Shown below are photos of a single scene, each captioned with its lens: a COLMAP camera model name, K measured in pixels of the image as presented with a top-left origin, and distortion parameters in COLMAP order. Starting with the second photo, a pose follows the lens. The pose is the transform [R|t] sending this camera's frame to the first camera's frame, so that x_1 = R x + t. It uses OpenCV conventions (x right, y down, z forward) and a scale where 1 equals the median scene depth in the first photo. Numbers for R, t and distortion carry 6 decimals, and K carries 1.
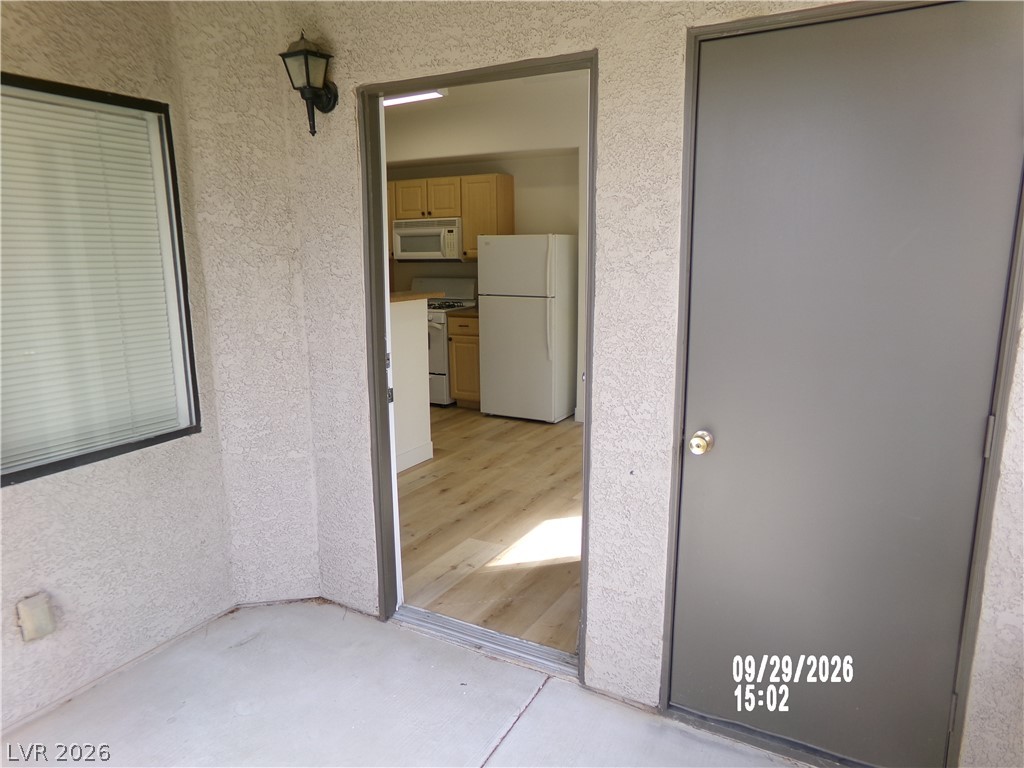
lens RADIAL K [[706.9, 0, 512.0], [0, 706.9, 384.0], [0, 0, 1]] dist [-0.091527, 0.144103]
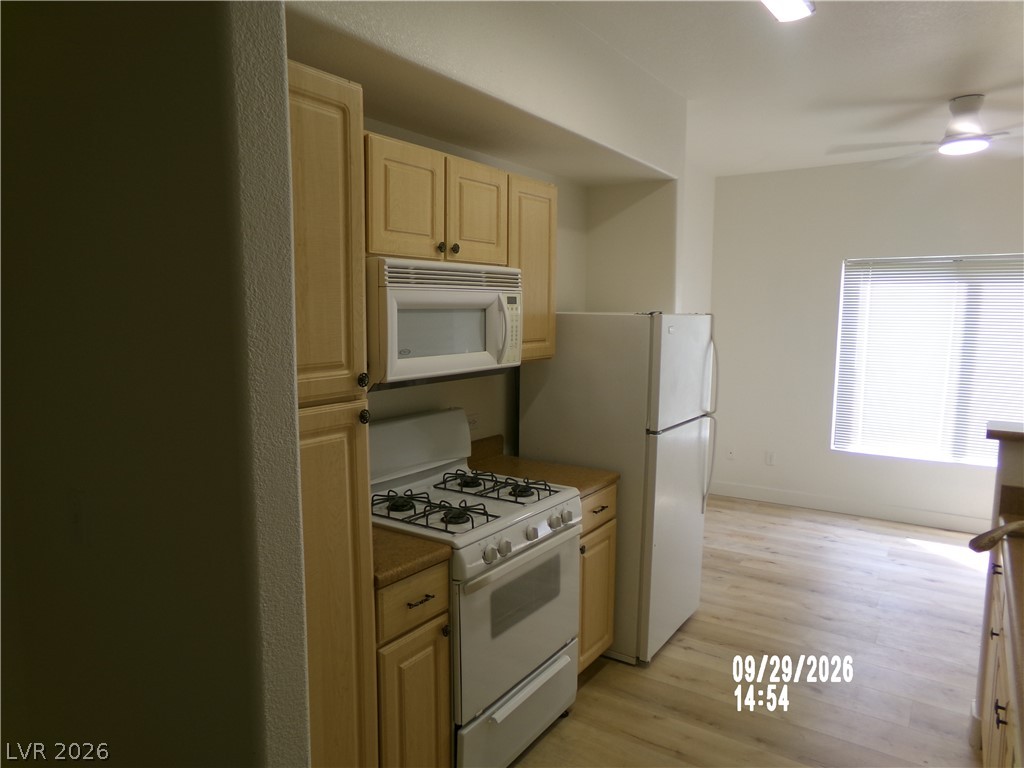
lens RADIAL K [[695.3, 0, 510.4], [0, 695.3, 389.6], [0, 0, 1]] dist [-0.087264, 0.136071]
pose [[0.079619, -0.104697, 0.991312, -0.493042], [0.188627, 0.978085, 0.088150, -0.201597], [-0.978816, 0.179970, 0.097623, 0.969689]]
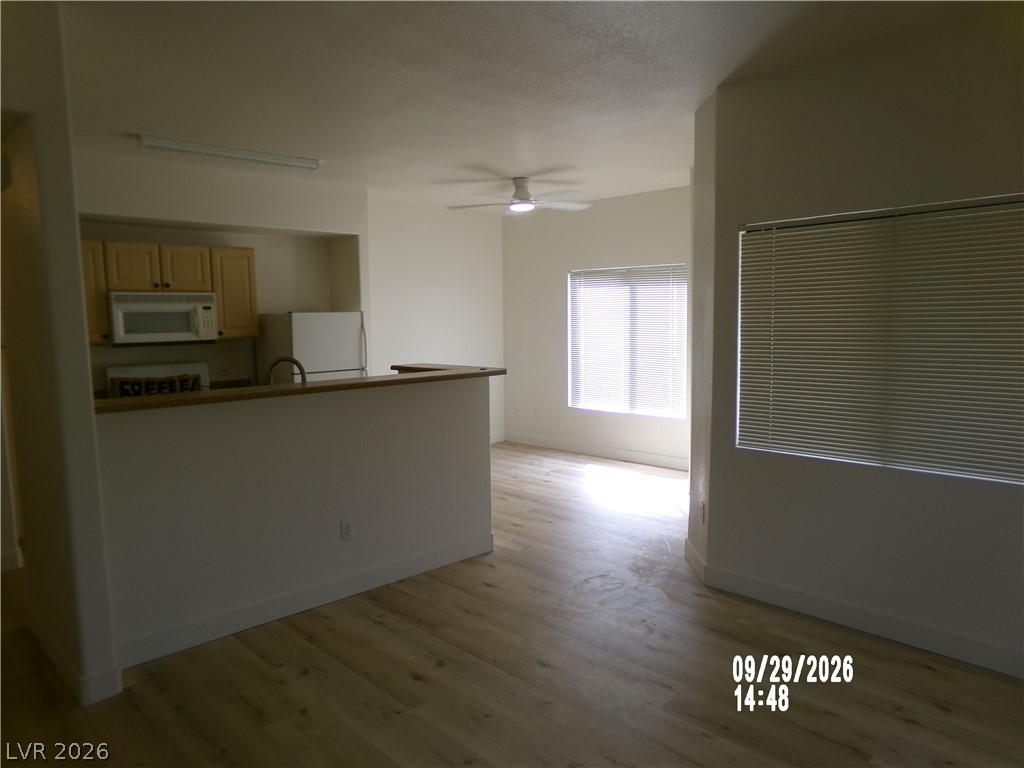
lens RADIAL K [[695.3, 0, 510.4], [0, 695.3, 389.6], [0, 0, 1]] dist [-0.087264, 0.136071]
pose [[0.277583, -0.096824, 0.955810, -0.793911], [0.199839, 0.978965, 0.041133, -0.079895], [-0.939687, 0.179590, 0.291093, 0.425897]]
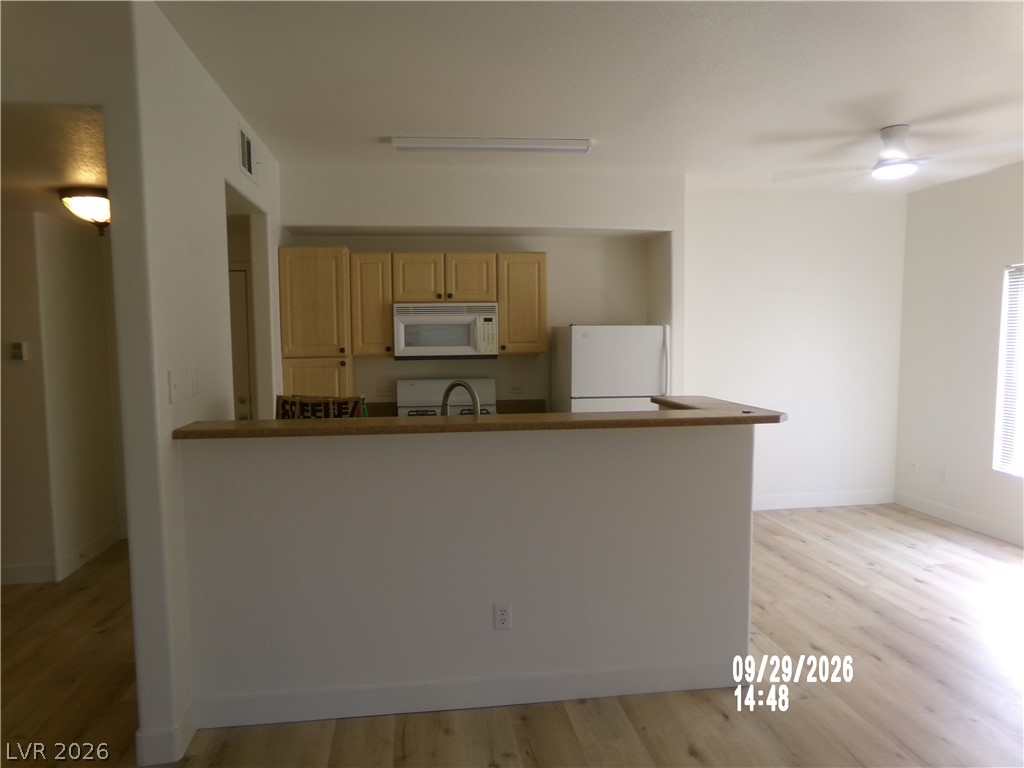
lens RADIAL K [[706.9, 0, 512.0], [0, 706.9, 384.0], [0, 0, 1]] dist [-0.091527, 0.144103]
pose [[0.788693, -0.040317, 0.613464, -0.551343], [0.120037, 0.988741, -0.089344, -0.072617], [-0.602955, 0.144103, 0.784652, 0.376409]]
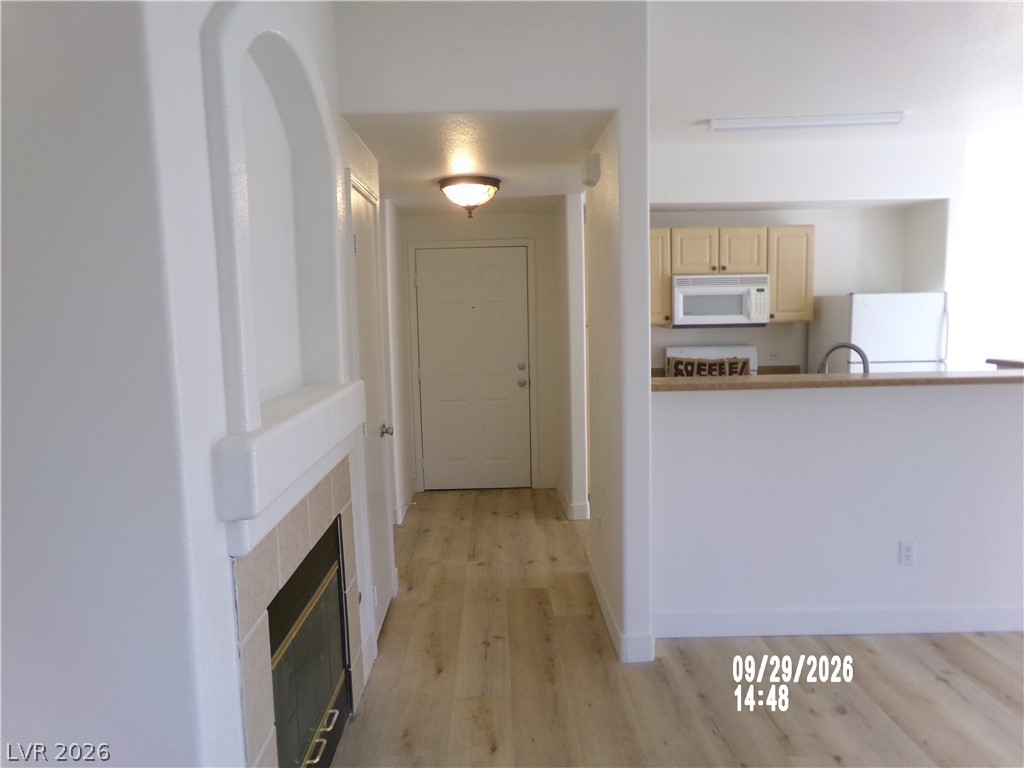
lens RADIAL K [[695.3, 0, 510.4], [0, 695.3, 389.6], [0, 0, 1]] dist [-0.087264, 0.136071]
pose [[0.860192, -0.065780, 0.505710, -0.762269], [0.111565, 0.991899, -0.060747, -0.083327], [-0.497618, 0.108674, 0.860562, 0.457394]]
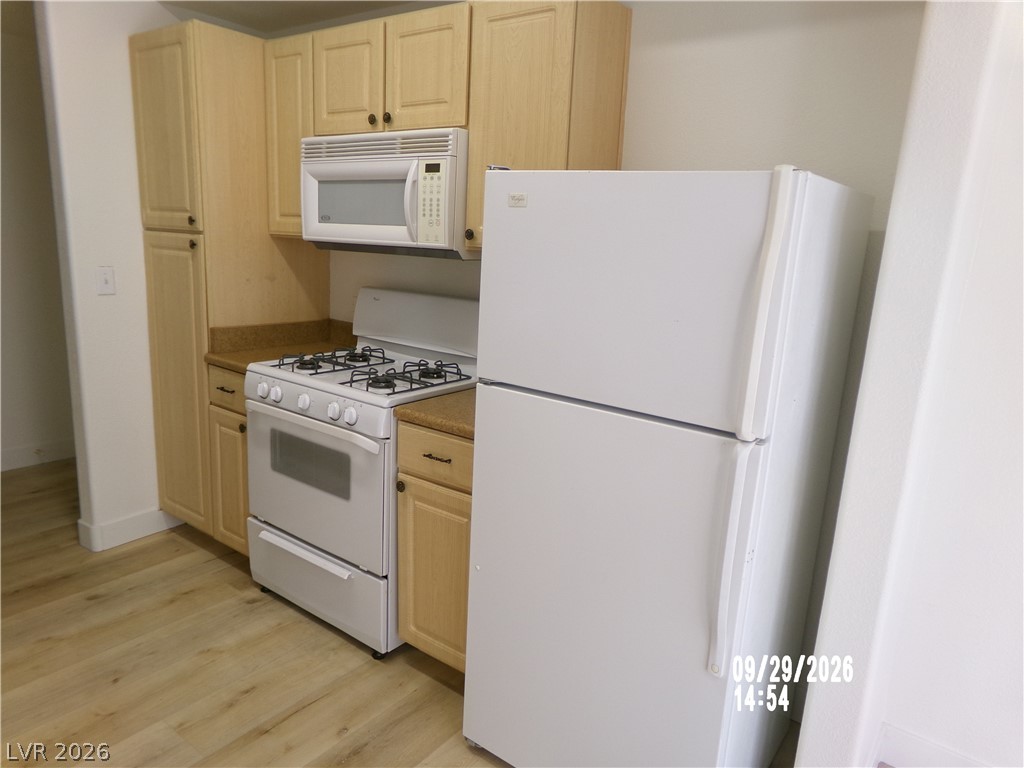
lens RADIAL K [[706.9, 0, 512.0], [0, 706.9, 384.0], [0, 0, 1]] dist [-0.091527, 0.144103]
pose [[0.989375, 0.085895, -0.117296, 0.000300], [-0.083622, 0.996204, 0.024172, -0.122944], [0.118927, -0.014107, 0.992803, 0.661983]]
